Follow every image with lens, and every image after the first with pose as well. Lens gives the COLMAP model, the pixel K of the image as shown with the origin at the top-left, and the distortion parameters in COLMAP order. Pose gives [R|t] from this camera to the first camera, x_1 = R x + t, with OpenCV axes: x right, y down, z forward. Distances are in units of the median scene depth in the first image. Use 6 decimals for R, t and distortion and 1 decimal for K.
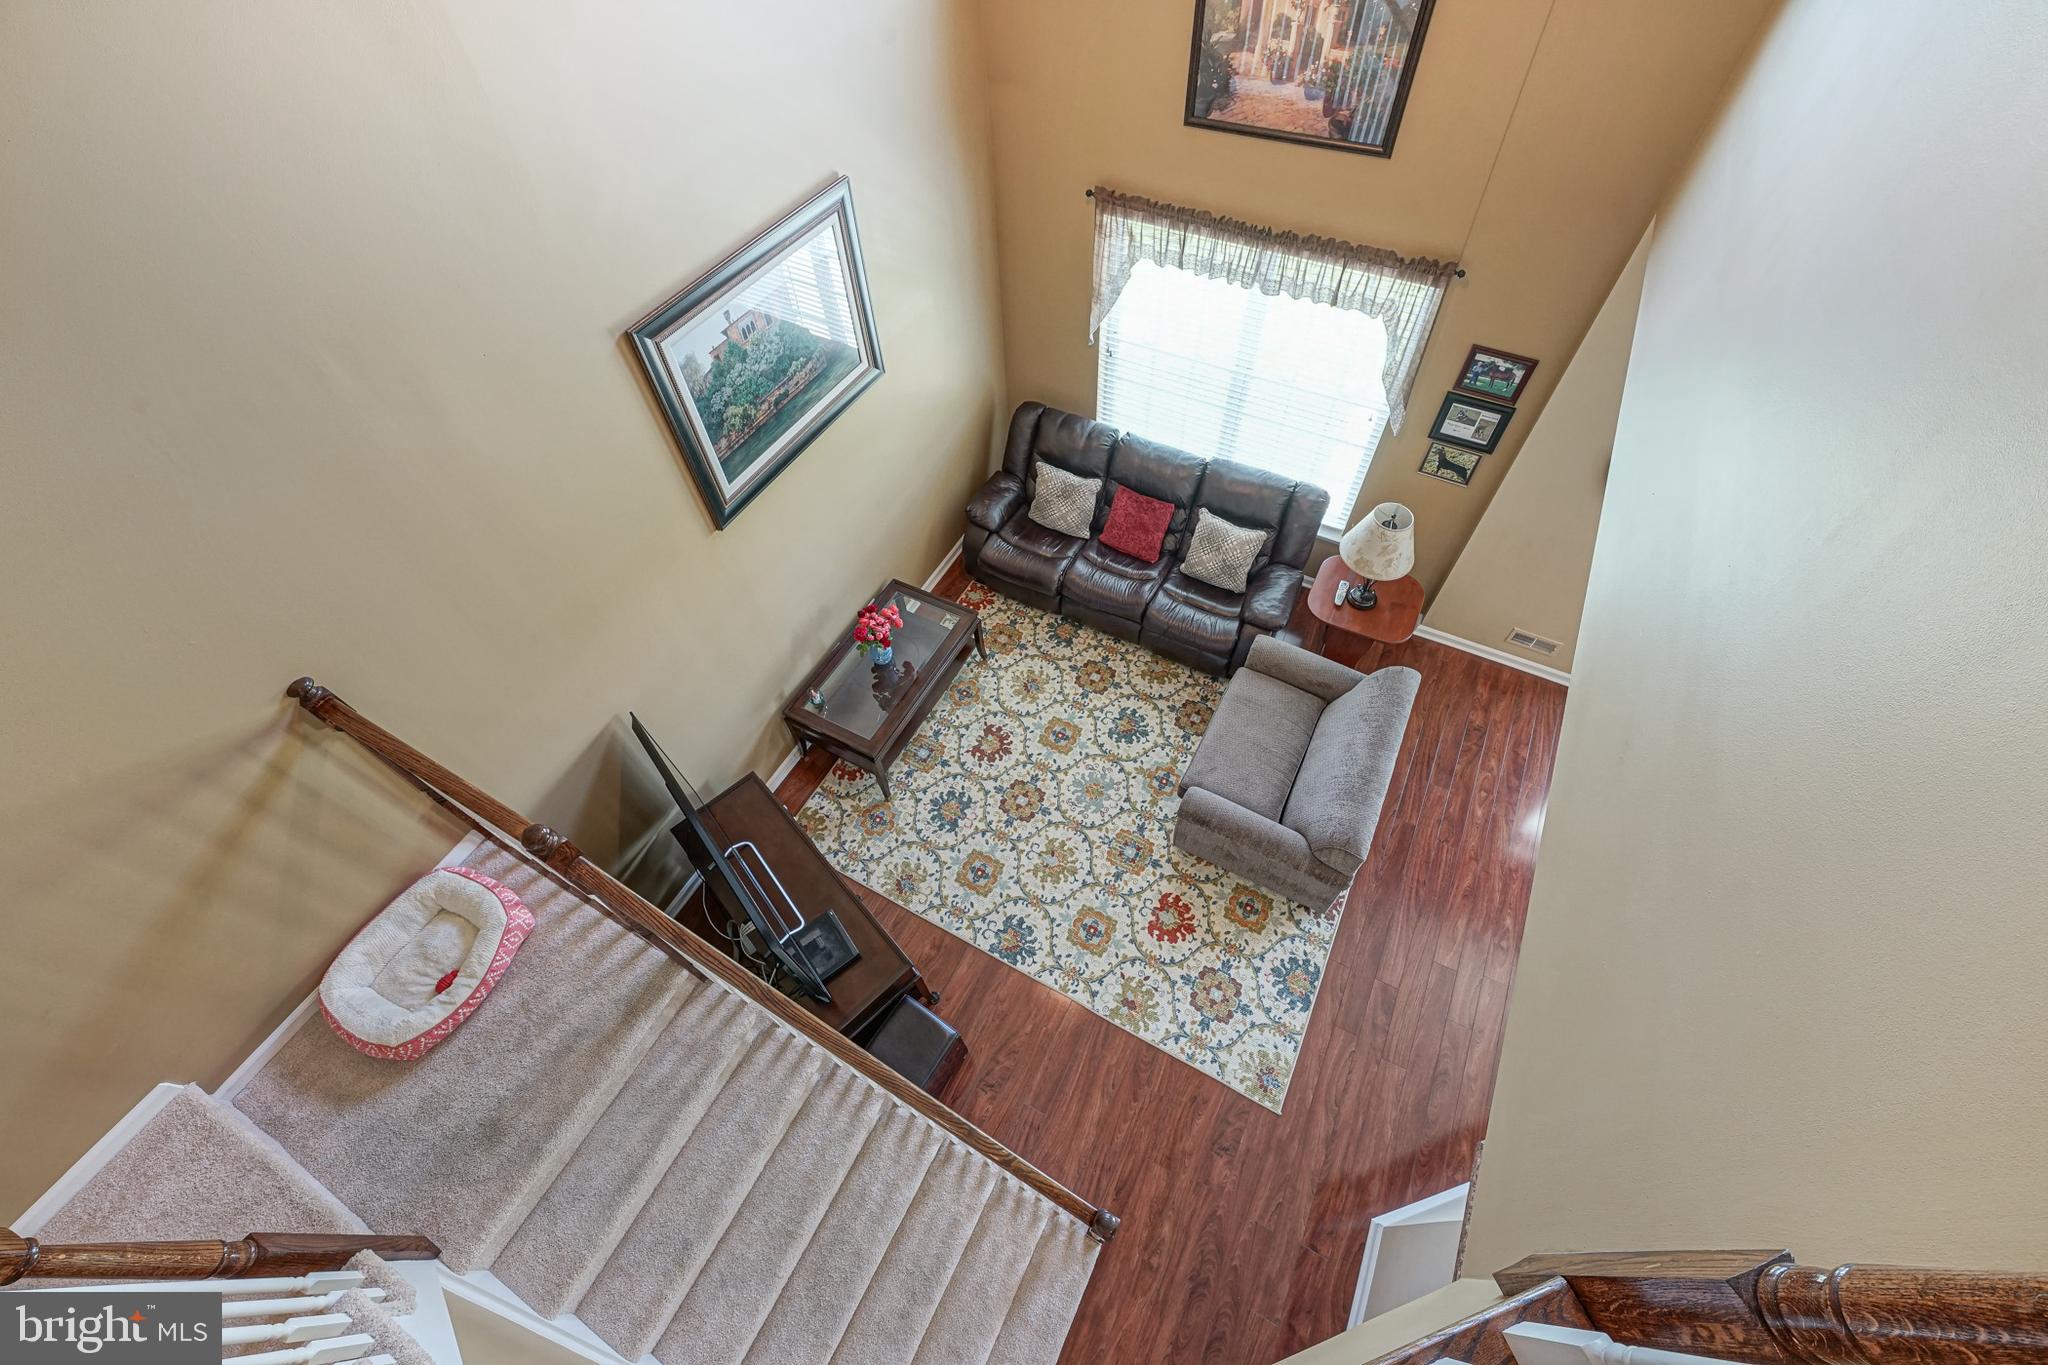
lens RADIAL K [[818.2, 0, 1031.2], [0, 818.2, 684.4], [0, 0, 1]] dist [0.000747, 0.000008]
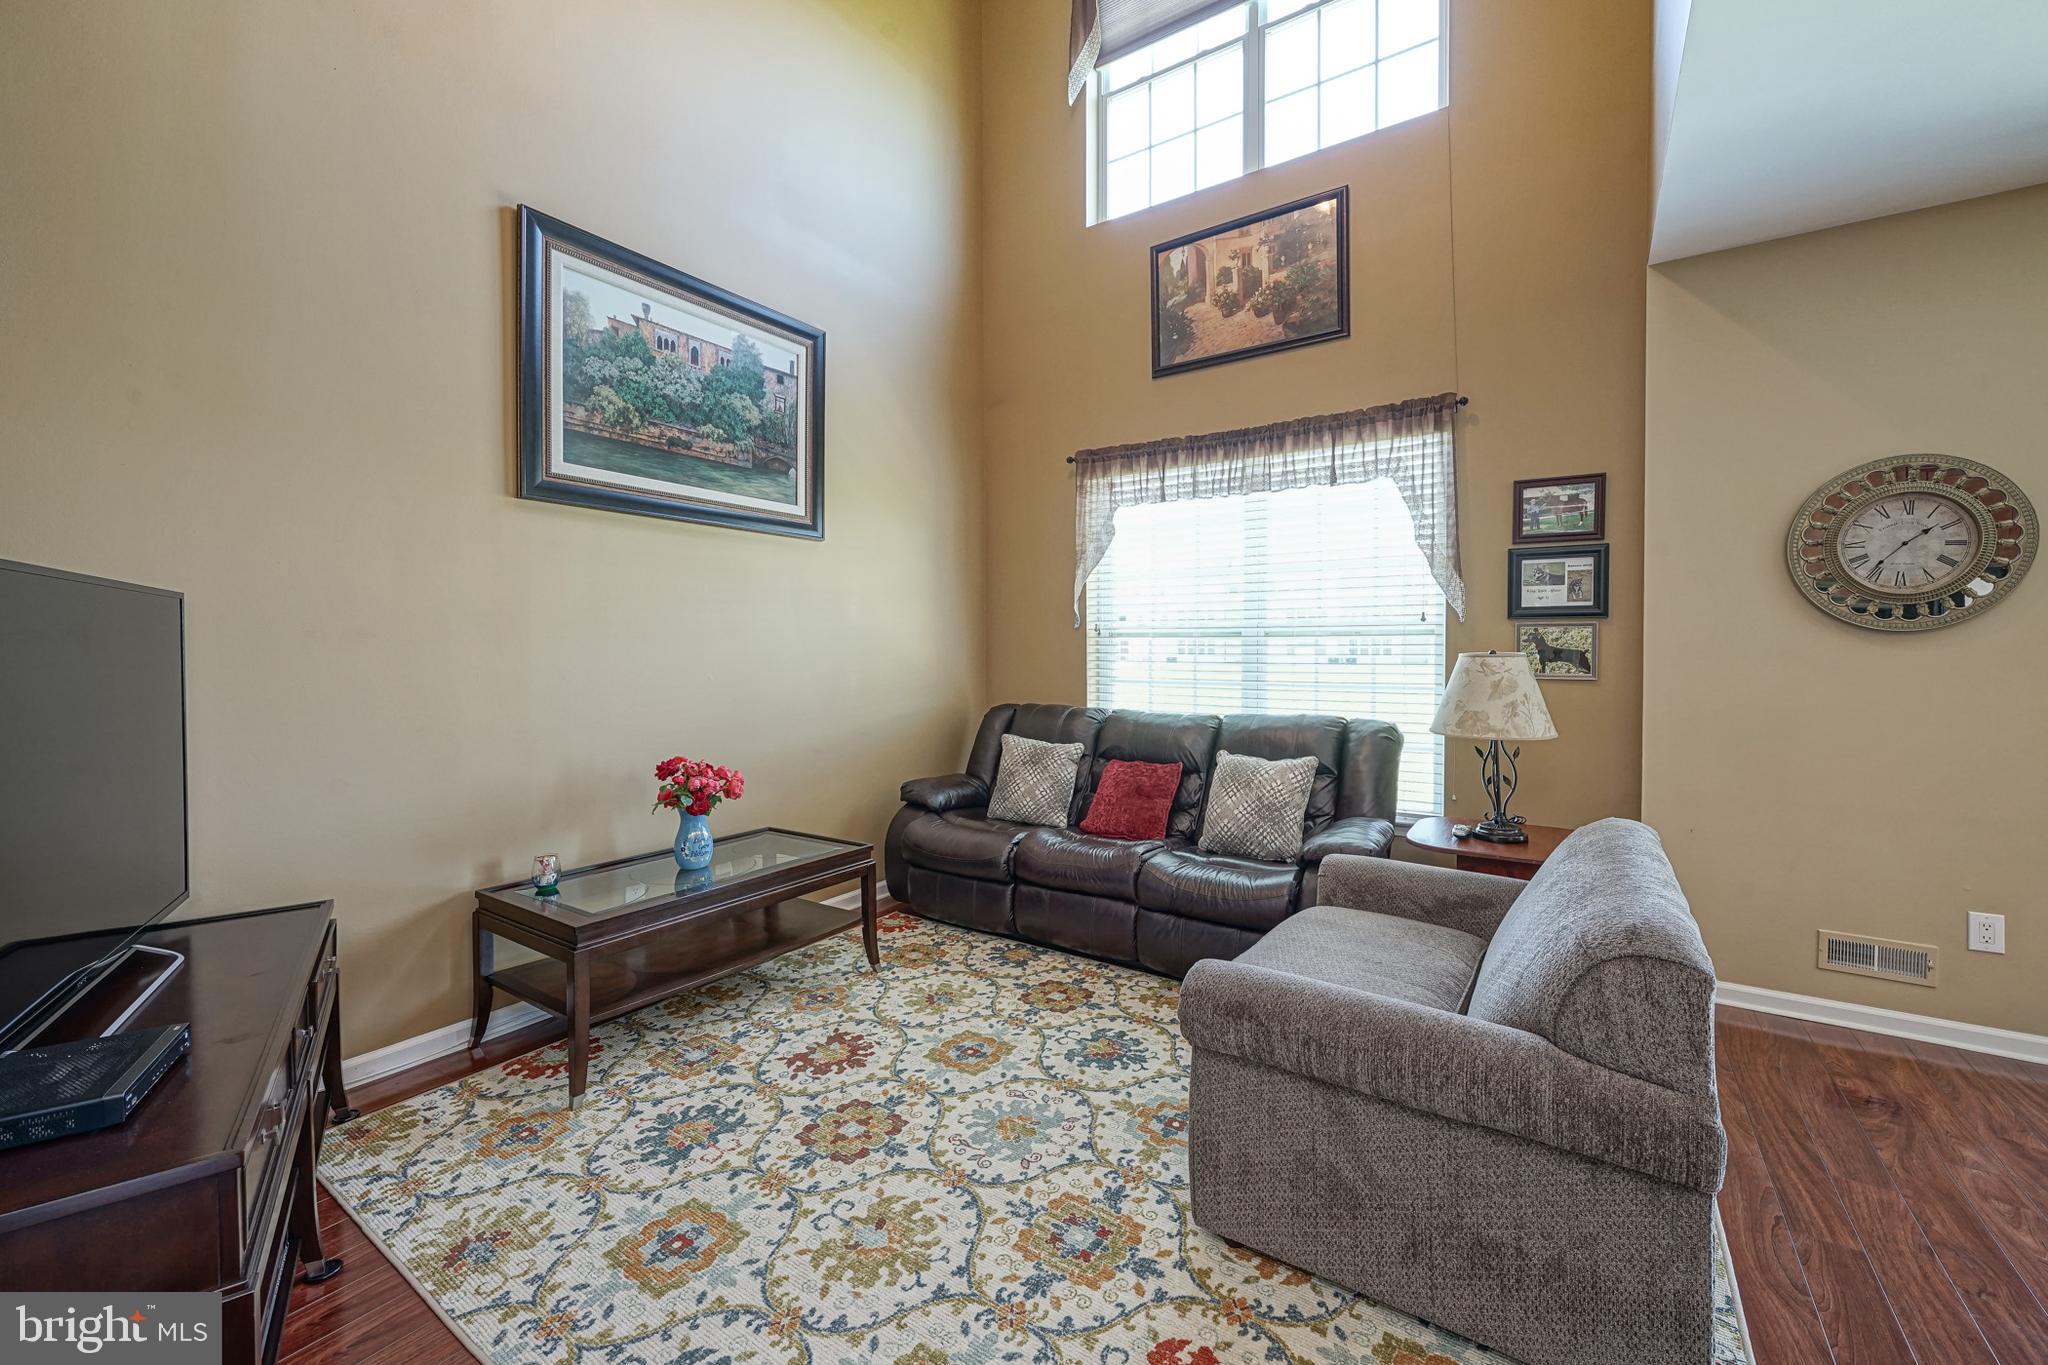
lens RADIAL K [[827.1, 0, 1028.9], [0, 827.1, 662.0], [0, 0, 1]] dist [-0.000579, 0.000059]
pose [[0.993415, 0.029734, -0.110649, 0.134940], [-0.107217, 0.581756, -0.806266, 0.369187], [0.040397, 0.812819, 0.581113, 0.571359]]
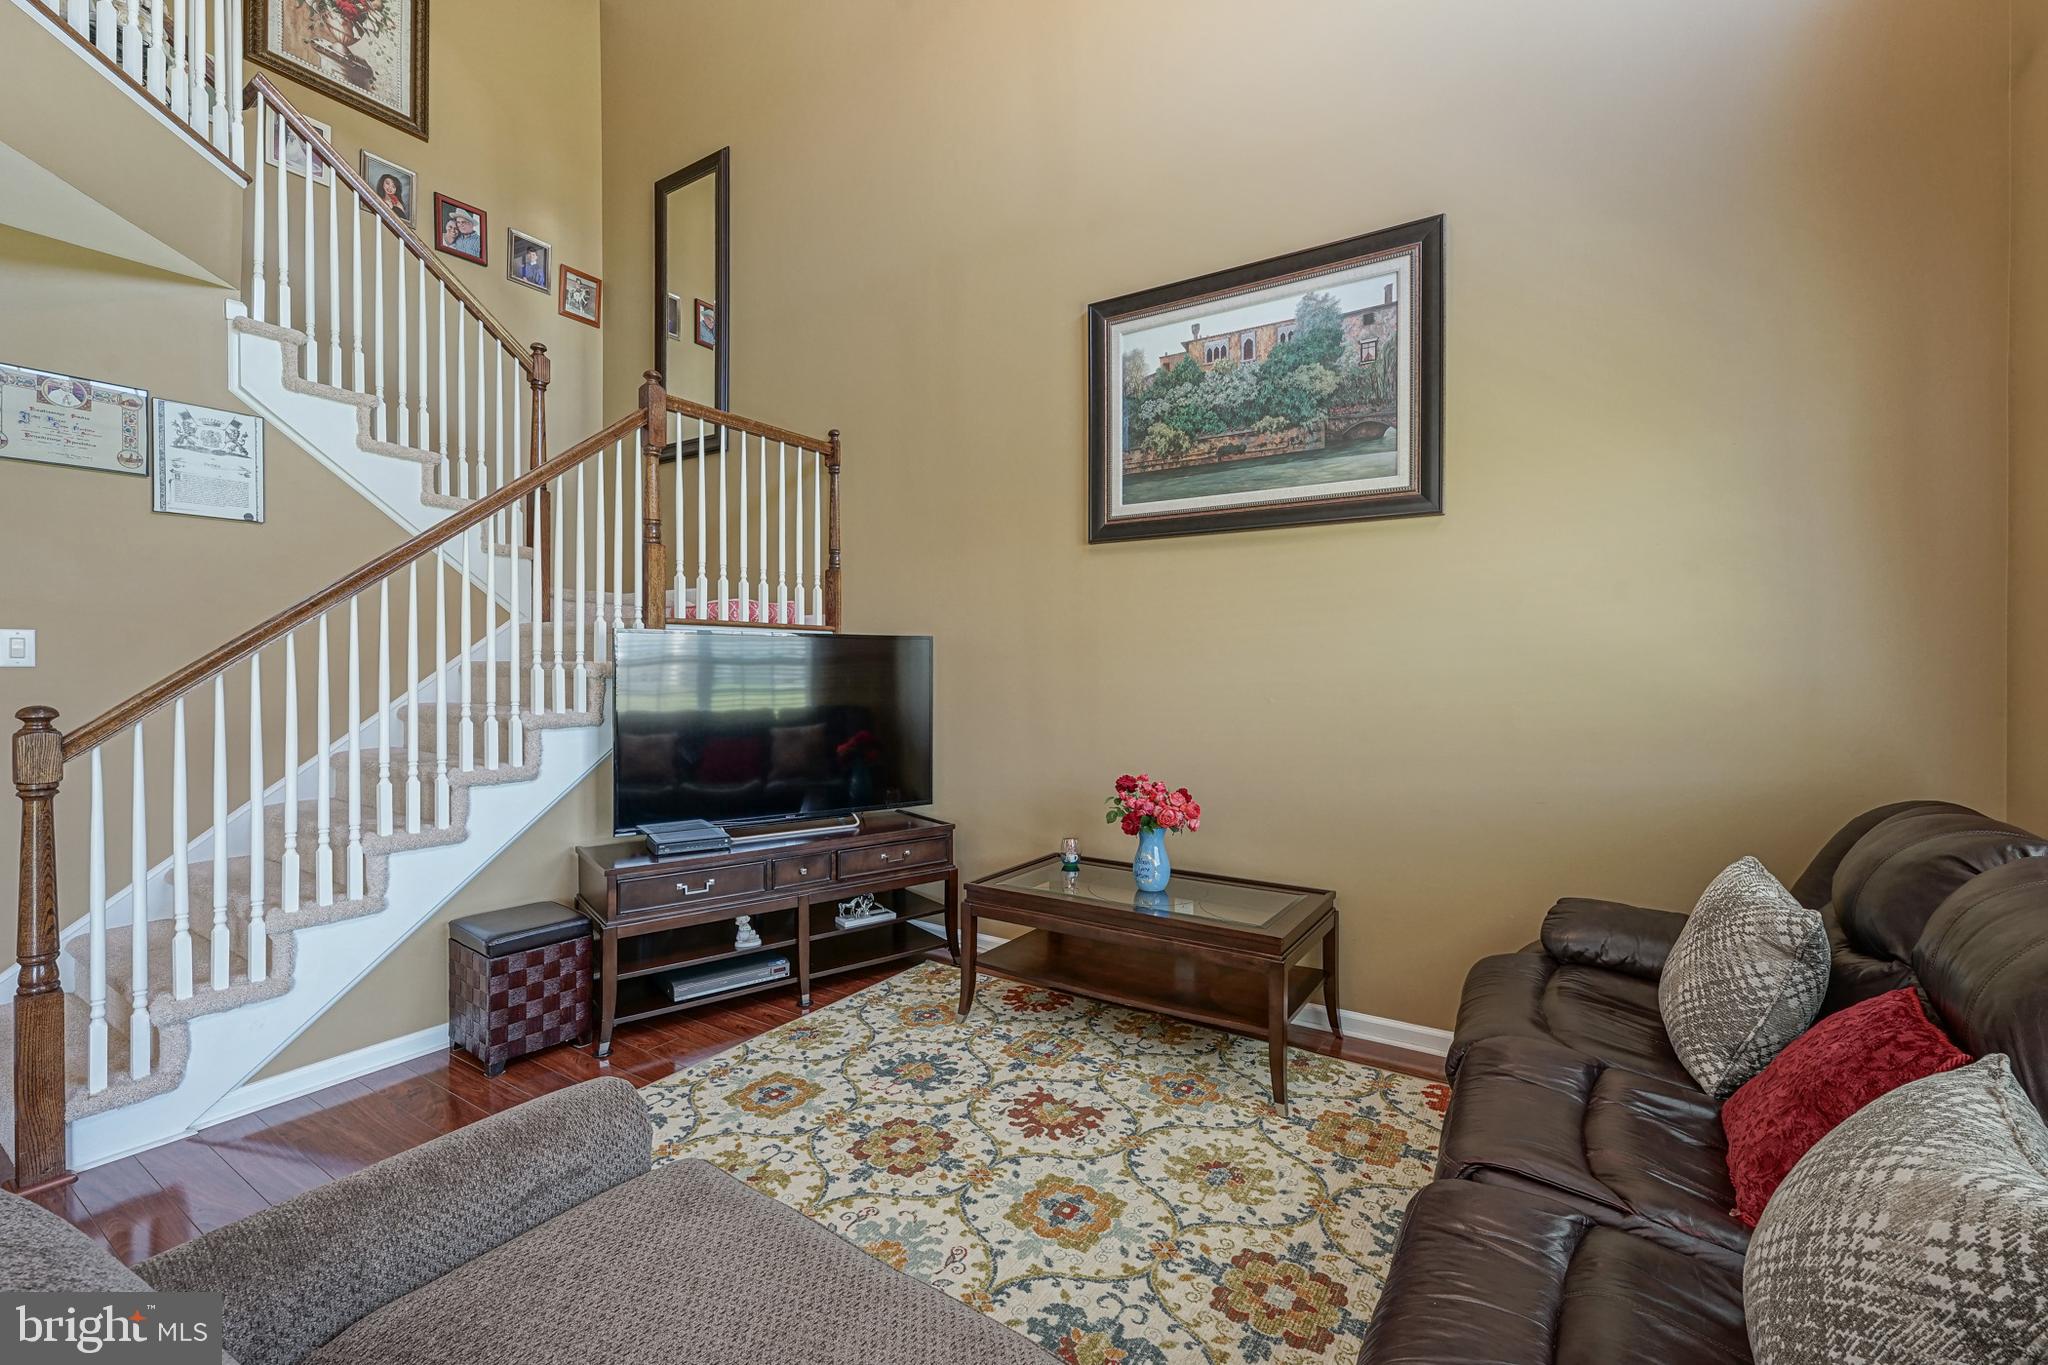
lens RADIAL K [[856.0, 0, 1018.0], [0, 856.0, 667.4], [0, 0, 1]] dist [-0.002483, -0.000002]
pose [[-0.097198, 0.031872, -0.994755, 0.470513], [-0.816314, 0.569234, 0.098000, -0.111802], [0.569372, 0.821558, -0.029311, 0.889349]]
